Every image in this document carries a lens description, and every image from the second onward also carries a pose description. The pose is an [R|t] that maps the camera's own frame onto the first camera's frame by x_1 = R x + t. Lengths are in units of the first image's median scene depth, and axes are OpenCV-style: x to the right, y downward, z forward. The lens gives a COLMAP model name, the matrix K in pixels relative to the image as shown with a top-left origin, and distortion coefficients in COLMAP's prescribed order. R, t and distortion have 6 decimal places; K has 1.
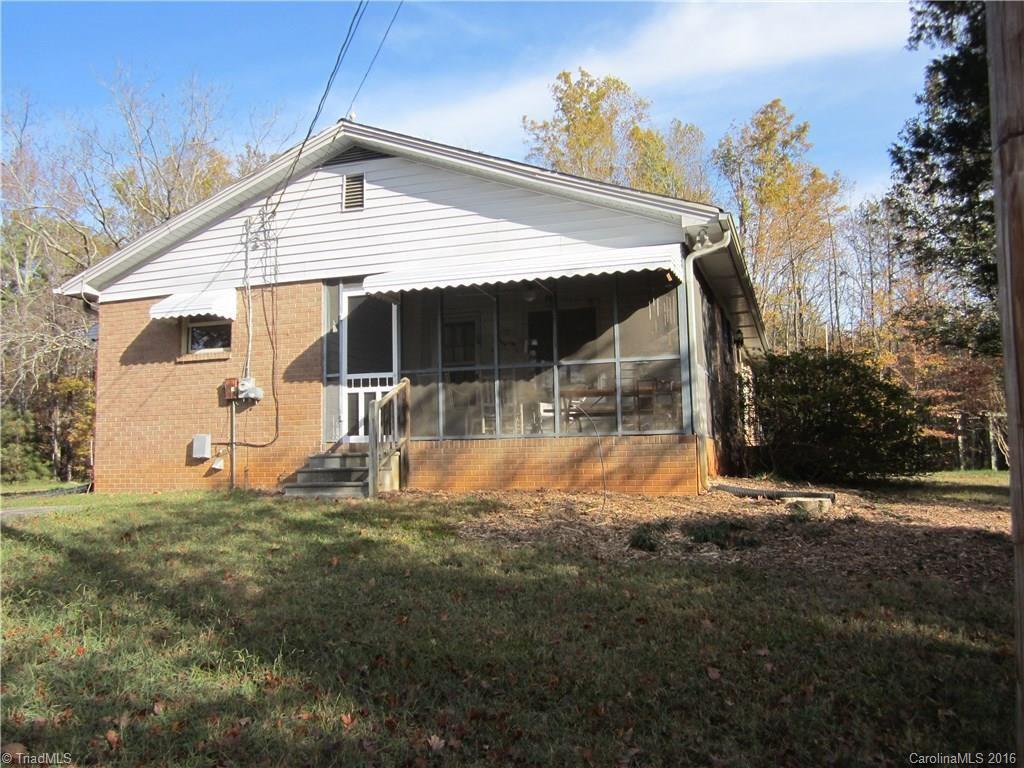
lens RADIAL K [[837.0, 0, 512.3], [0, 837.0, 385.1], [0, 0, 1]] dist [-0.000140, -0.000585]
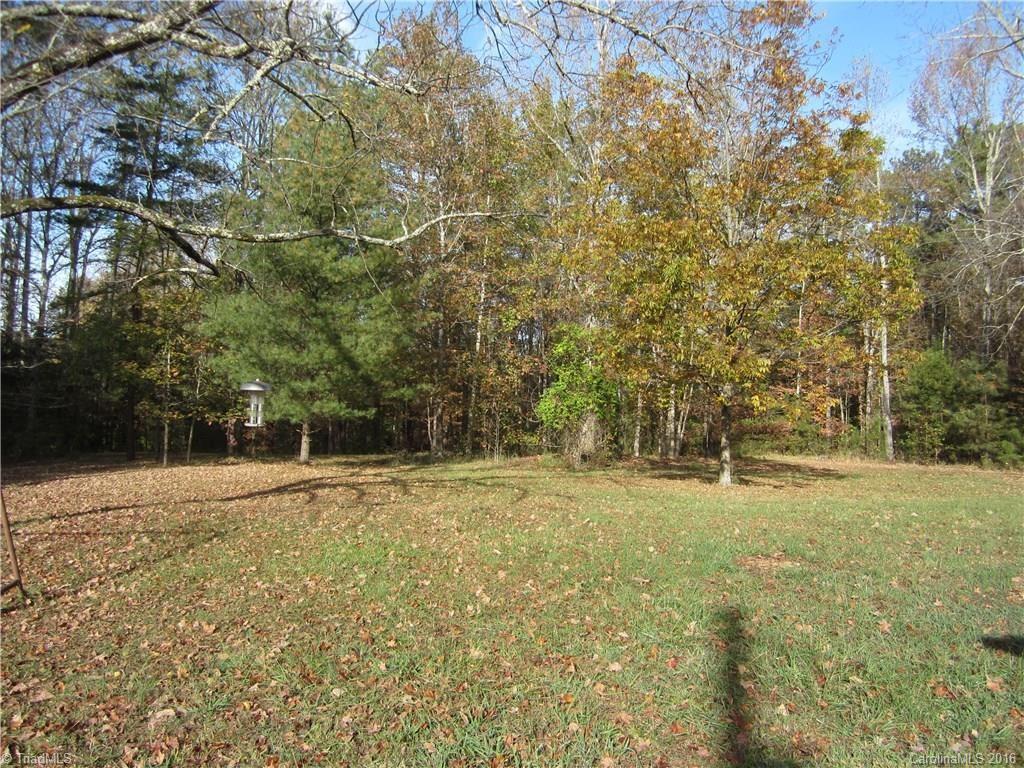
lens RADIAL K [[837.0, 0, 512.4], [0, 837.0, 386.9], [0, 0, 1]] dist [-0.000140, -0.000585]
pose [[0.527261, 0.010346, -0.849640, -0.177570], [0.040358, 0.998492, 0.037204, 0.009628], [0.848744, -0.053906, 0.526049, 0.245451]]
